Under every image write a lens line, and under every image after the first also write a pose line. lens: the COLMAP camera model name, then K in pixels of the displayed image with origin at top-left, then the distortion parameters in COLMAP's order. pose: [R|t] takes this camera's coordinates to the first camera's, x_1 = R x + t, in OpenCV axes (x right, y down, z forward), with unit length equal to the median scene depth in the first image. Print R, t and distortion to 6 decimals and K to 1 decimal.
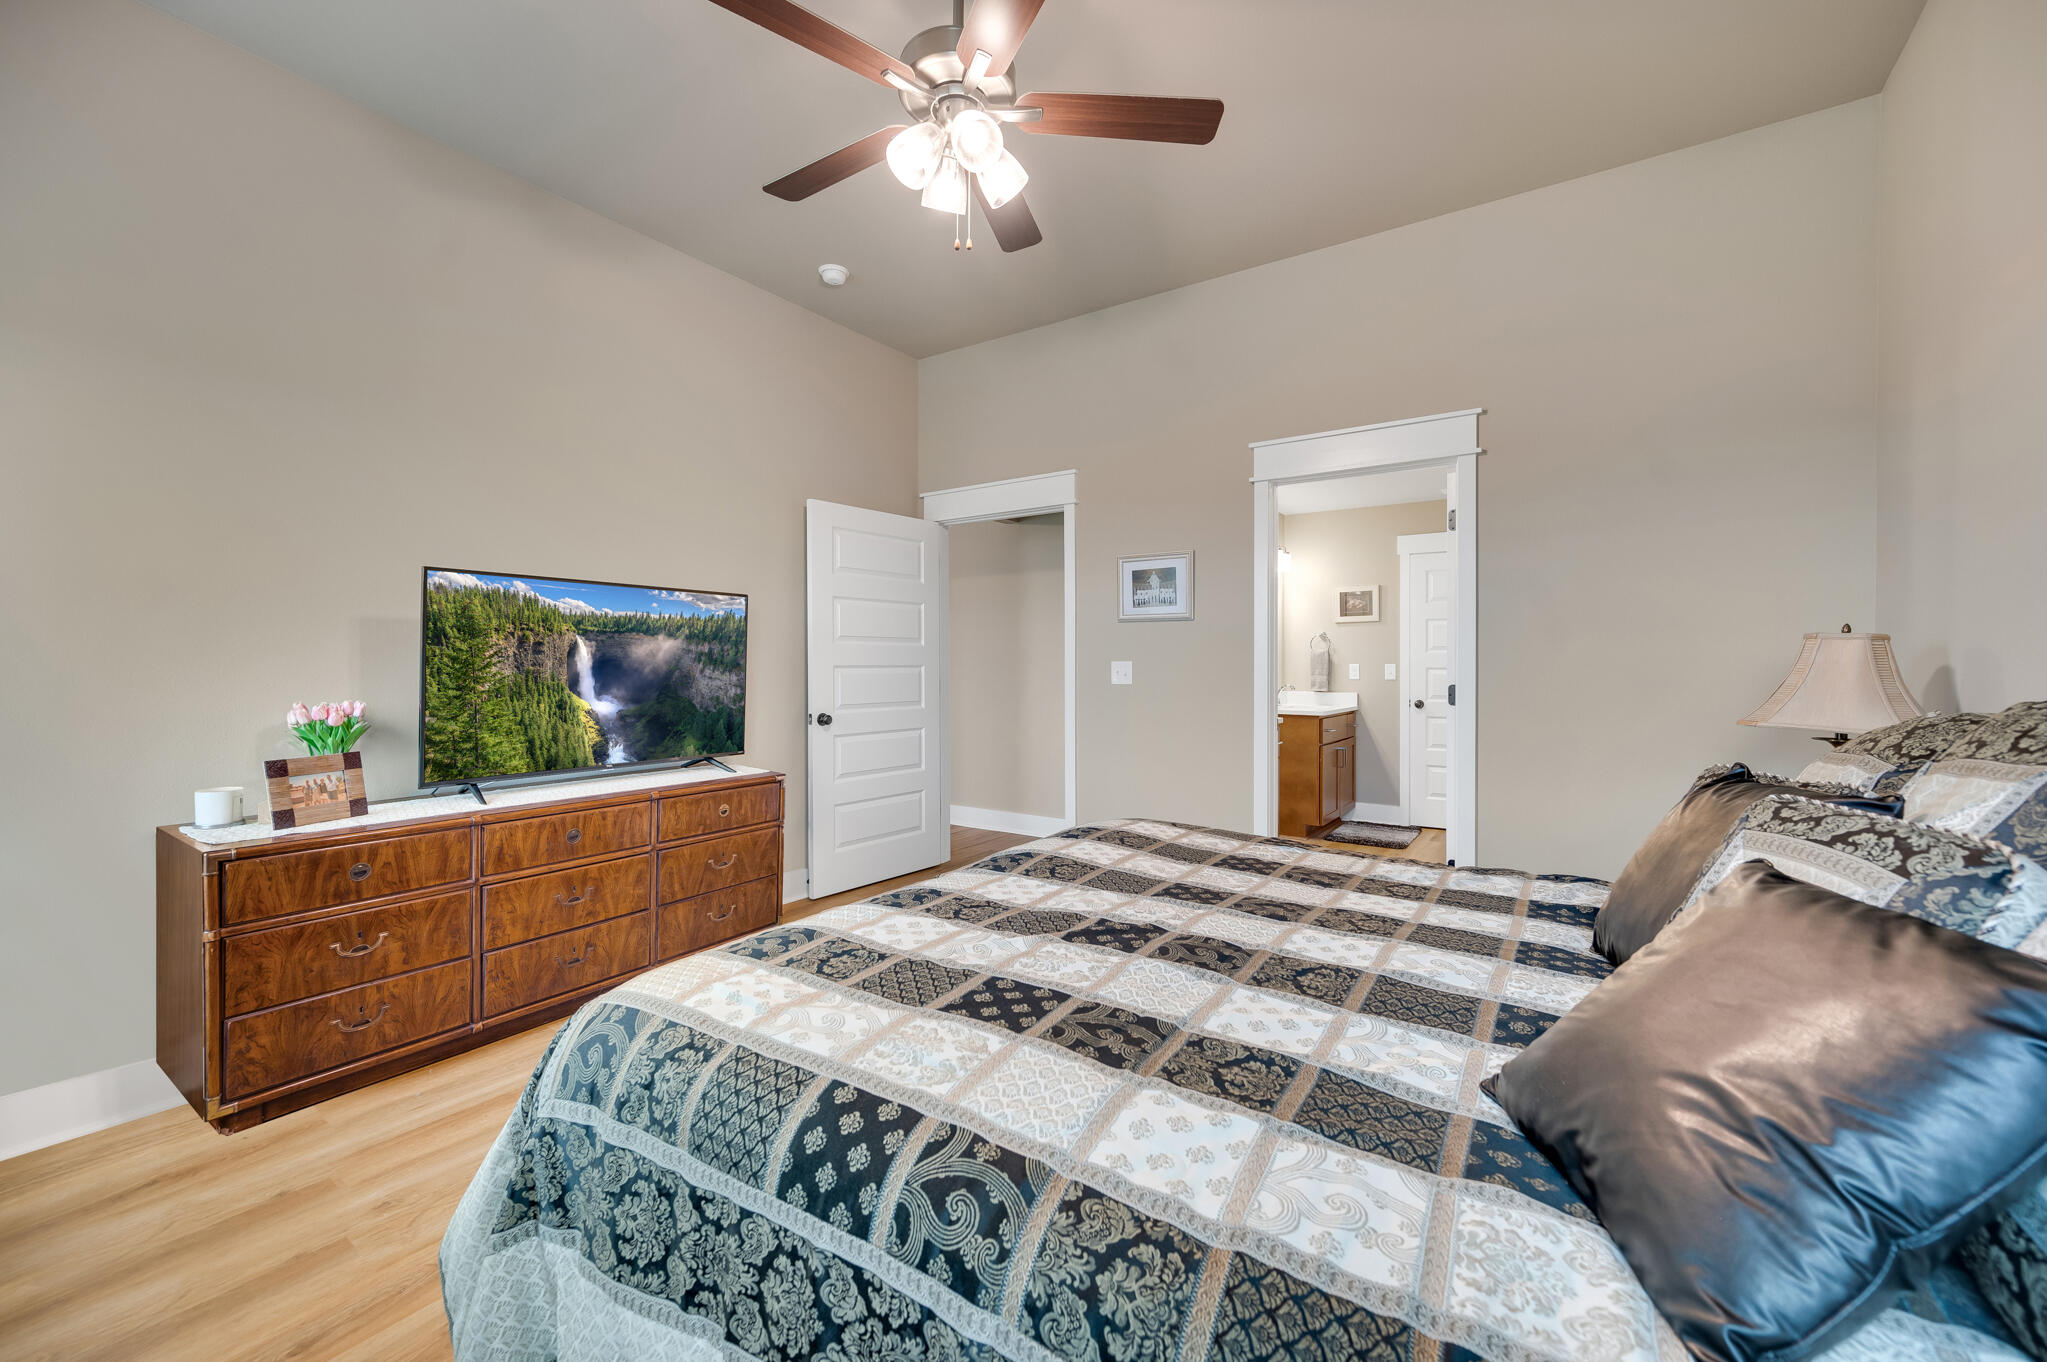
lens RADIAL K [[815.0, 0, 1034.9], [0, 815.0, 669.5], [0, 0, 1]] dist [0.000703, 0.000495]
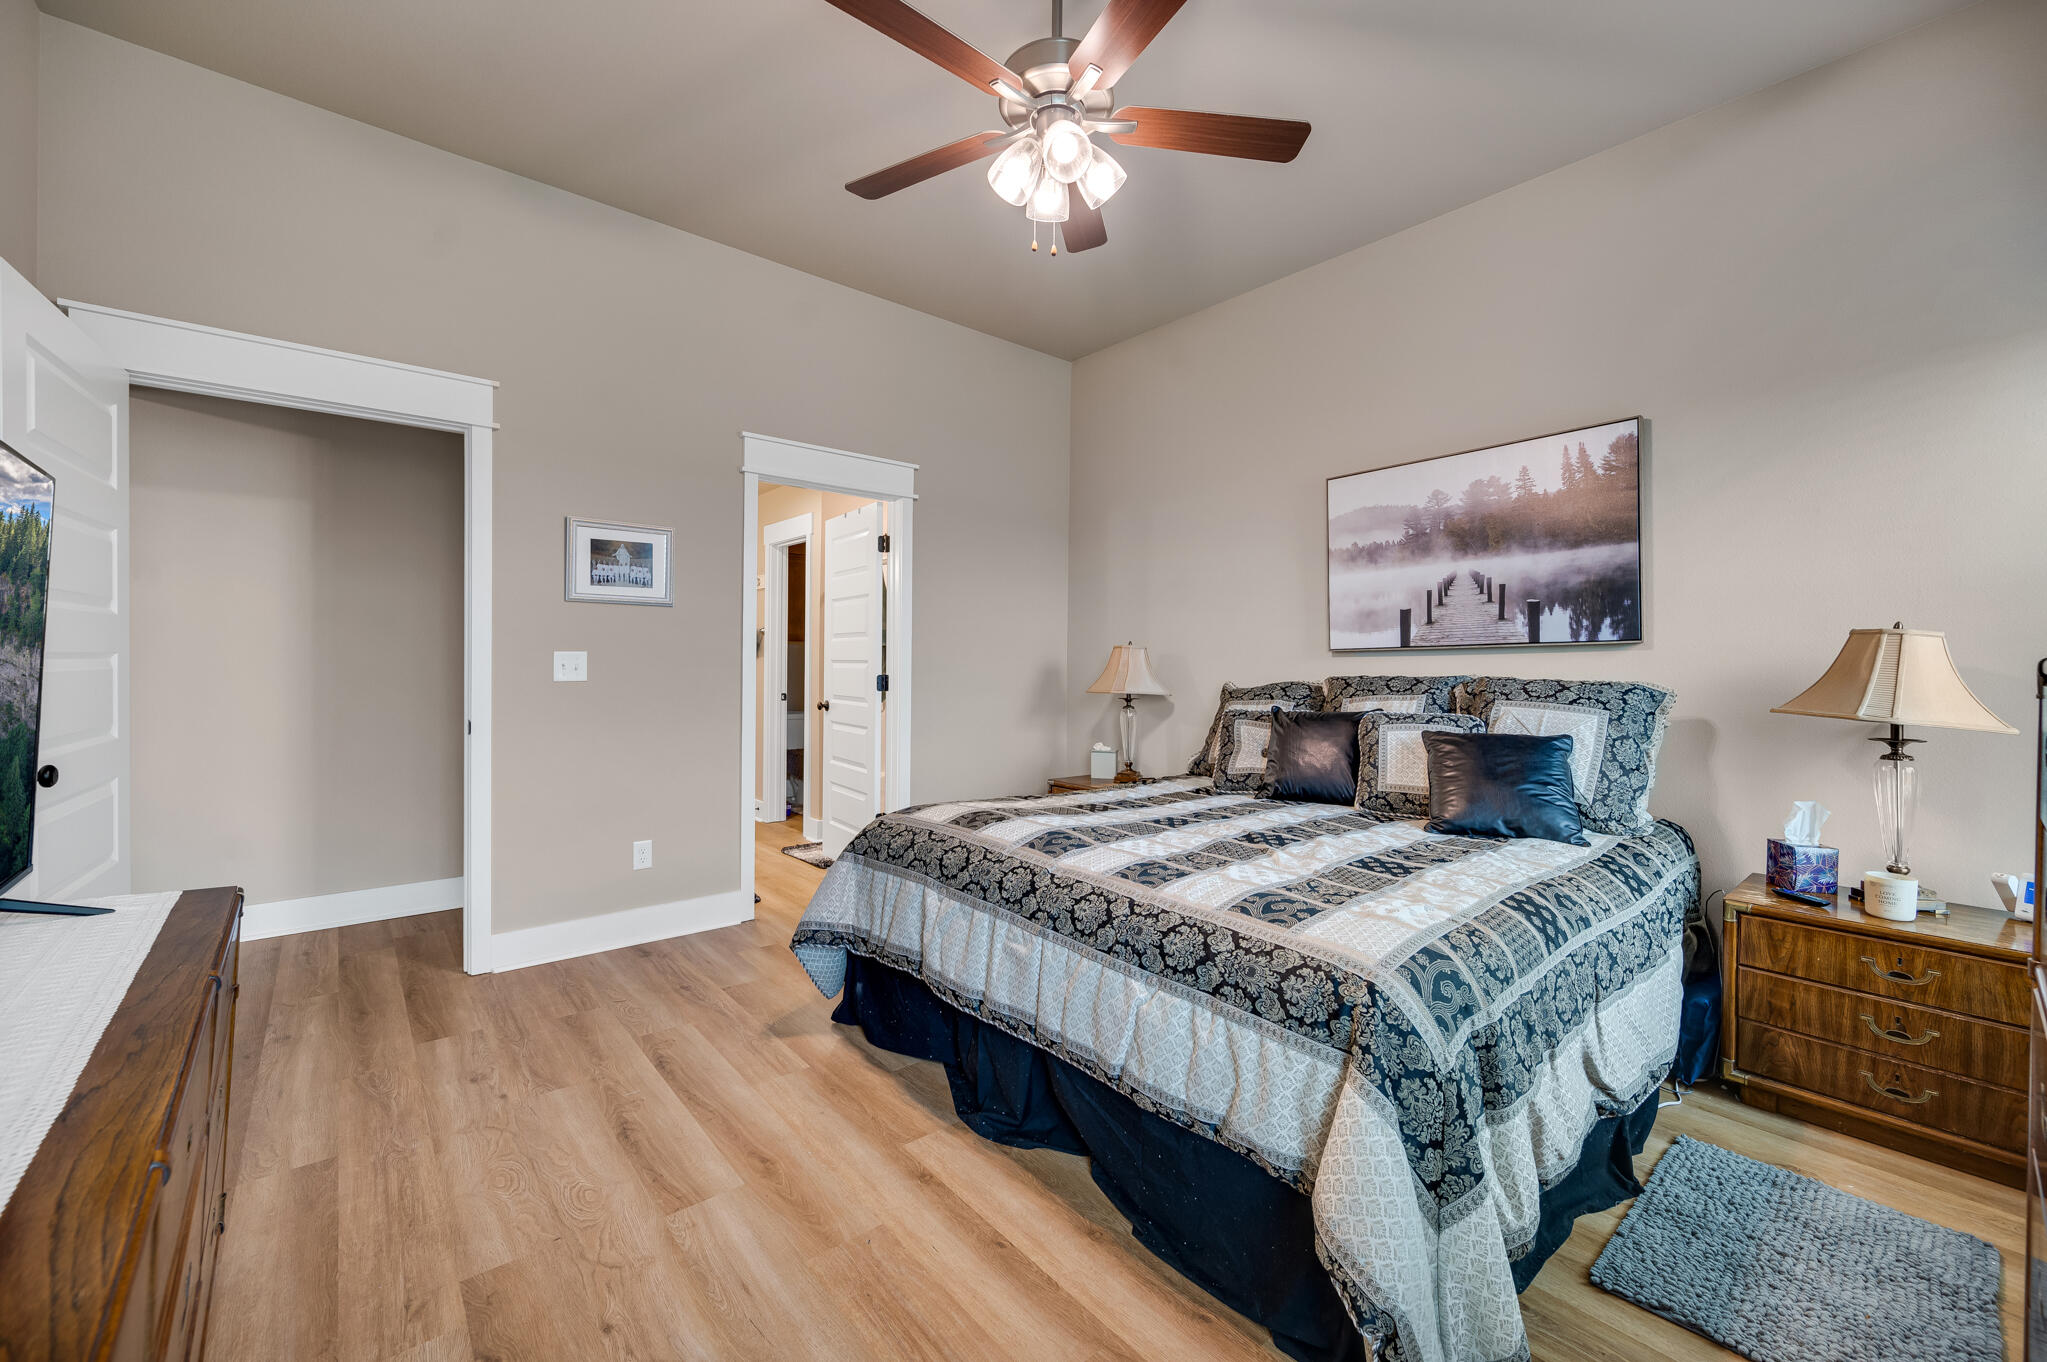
lens RADIAL K [[815.0, 0, 1034.9], [0, 815.0, 669.5], [0, 0, 1]] dist [0.000703, 0.000495]
pose [[0.280112, -0.000927, 0.959967, -0.545679], [-0.006984, 0.999971, 0.003004, 0.002373], [-0.959942, -0.007546, 0.280098, 0.368454]]
